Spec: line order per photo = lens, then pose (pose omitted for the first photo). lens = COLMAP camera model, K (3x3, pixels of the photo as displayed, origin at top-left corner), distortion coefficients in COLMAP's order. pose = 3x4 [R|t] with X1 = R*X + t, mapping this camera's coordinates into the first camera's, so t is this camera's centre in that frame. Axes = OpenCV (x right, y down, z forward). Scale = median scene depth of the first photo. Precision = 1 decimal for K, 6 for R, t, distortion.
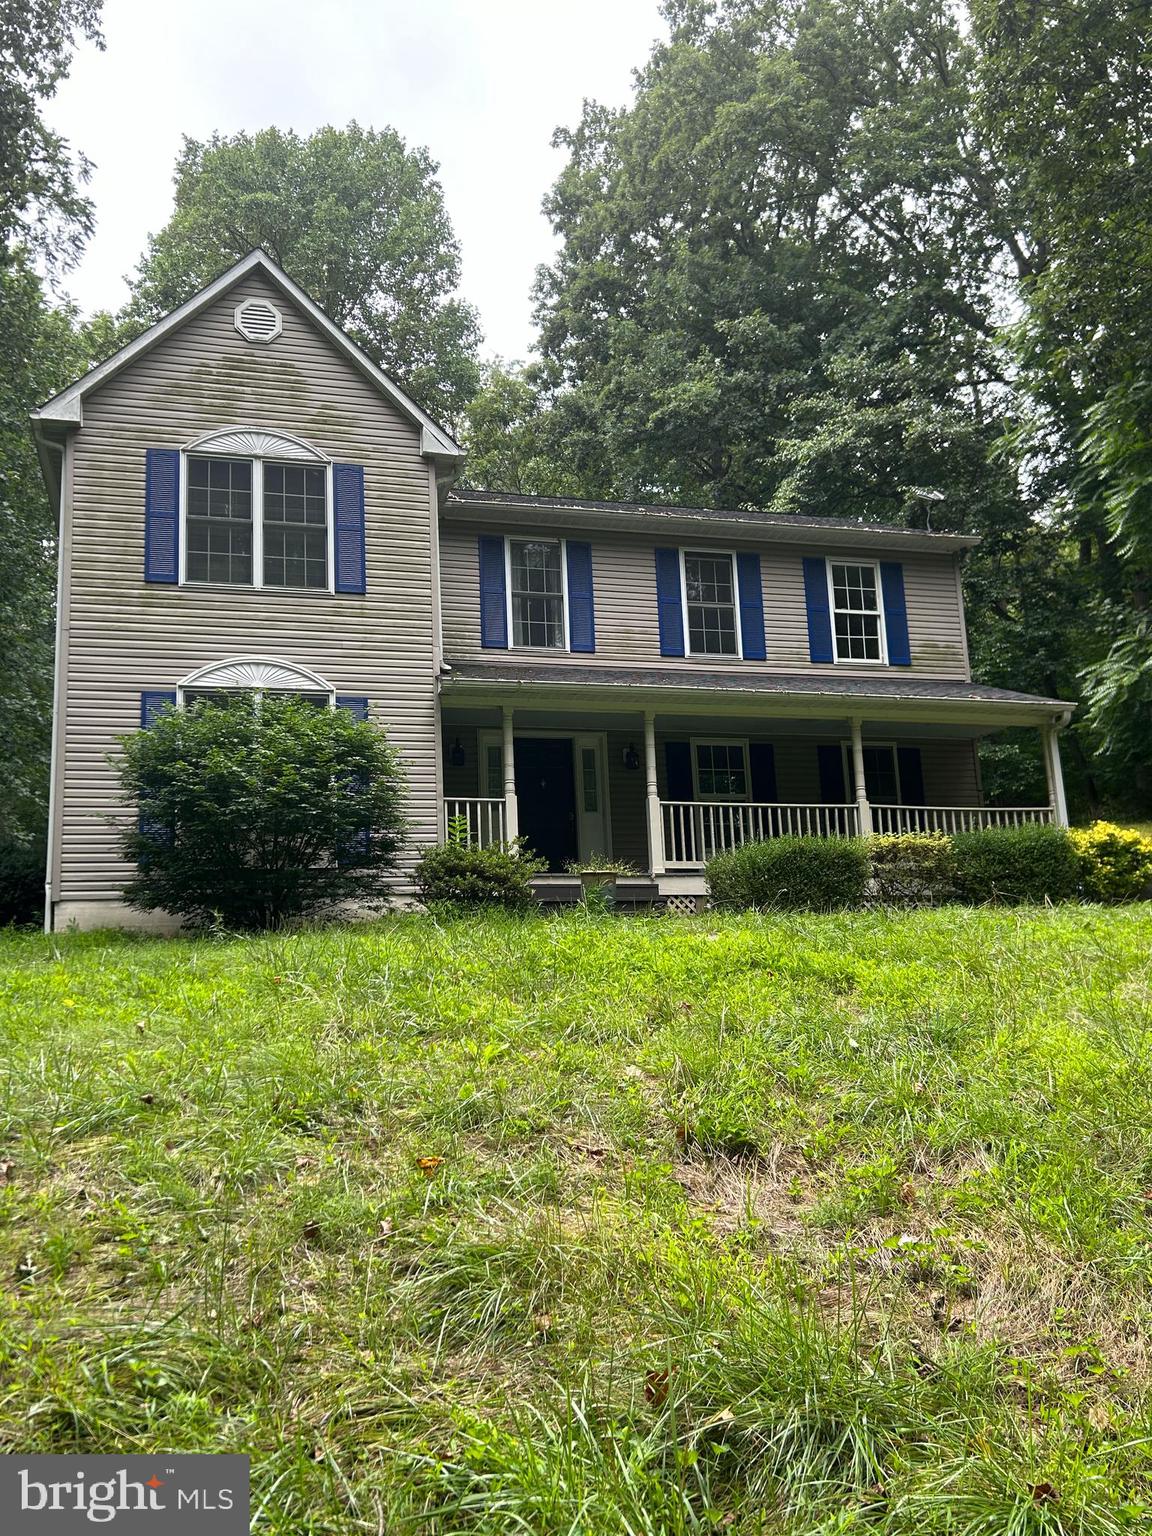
lens RADIAL K [[1286.1, 0, 575.4], [0, 1286.1, 774.6], [0, 0, 1]] dist [0.013743, -0.003284]
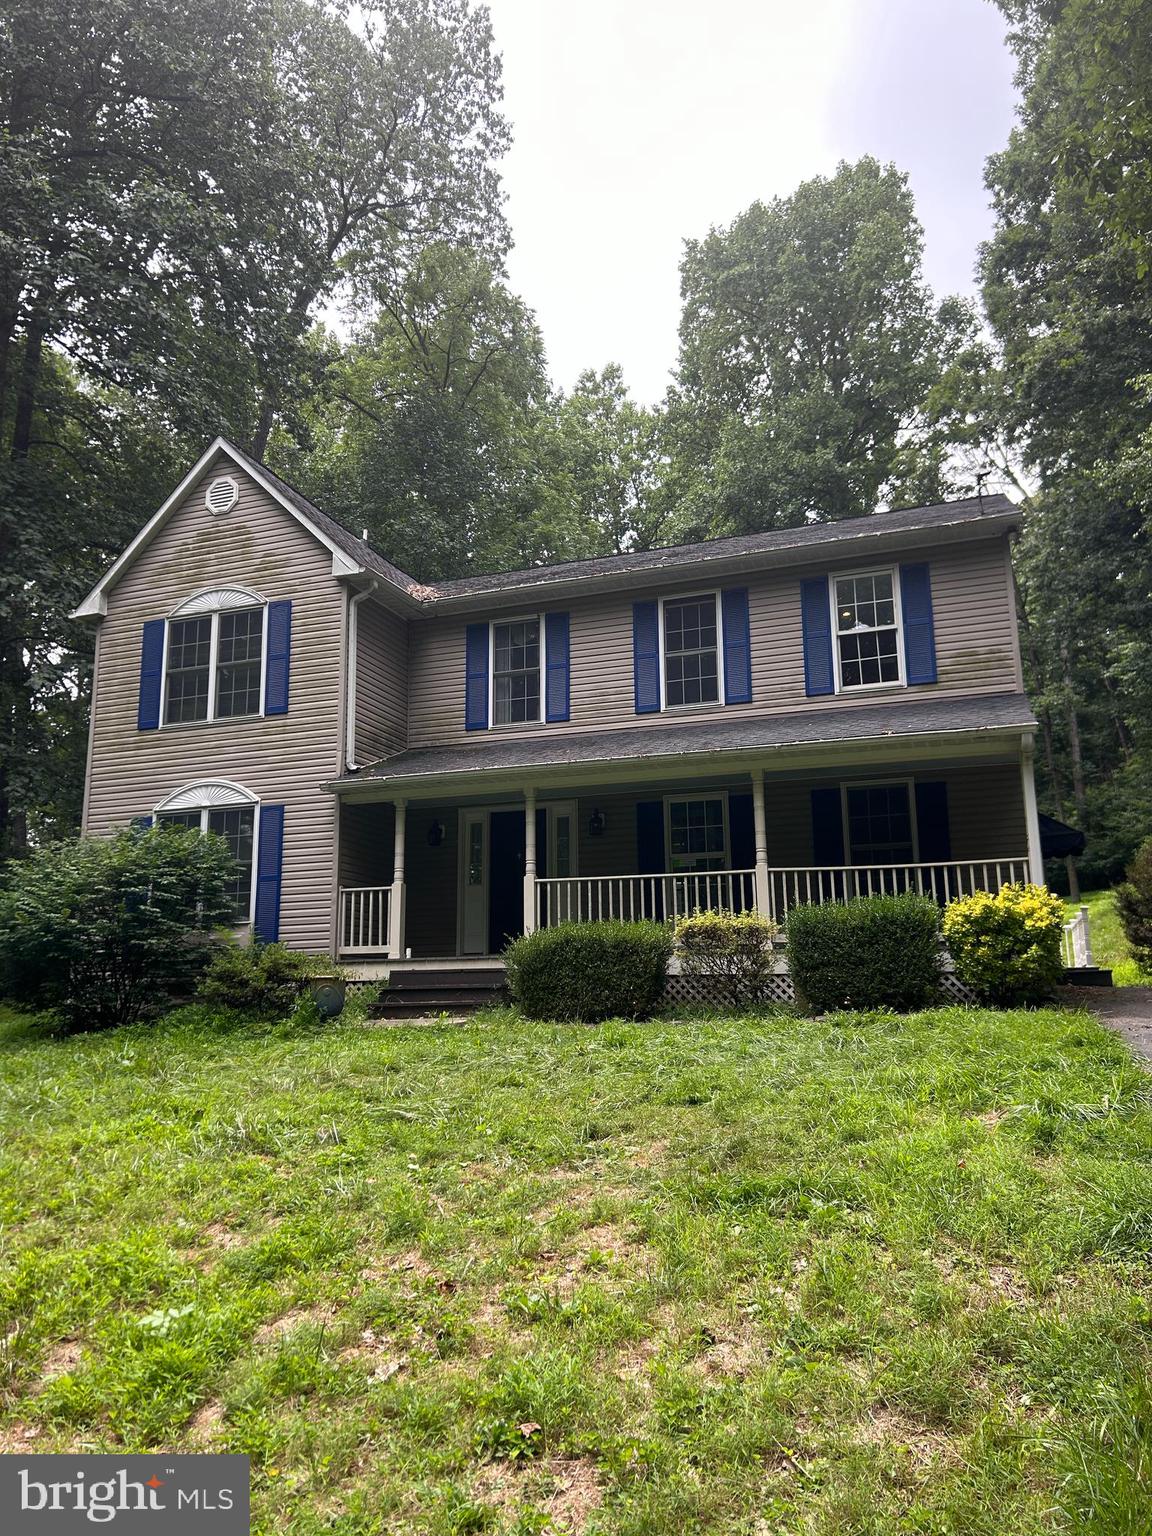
lens RADIAL K [[1166.0, 0, 572.7], [0, 1166.0, 758.4], [0, 0, 1]] dist [0.038526, -0.001113]
pose [[0.802044, -0.096341, -0.589444, 0.623734], [0.094670, 0.994935, -0.033800, -0.038788], [0.589715, -0.028694, 0.807102, 0.294725]]
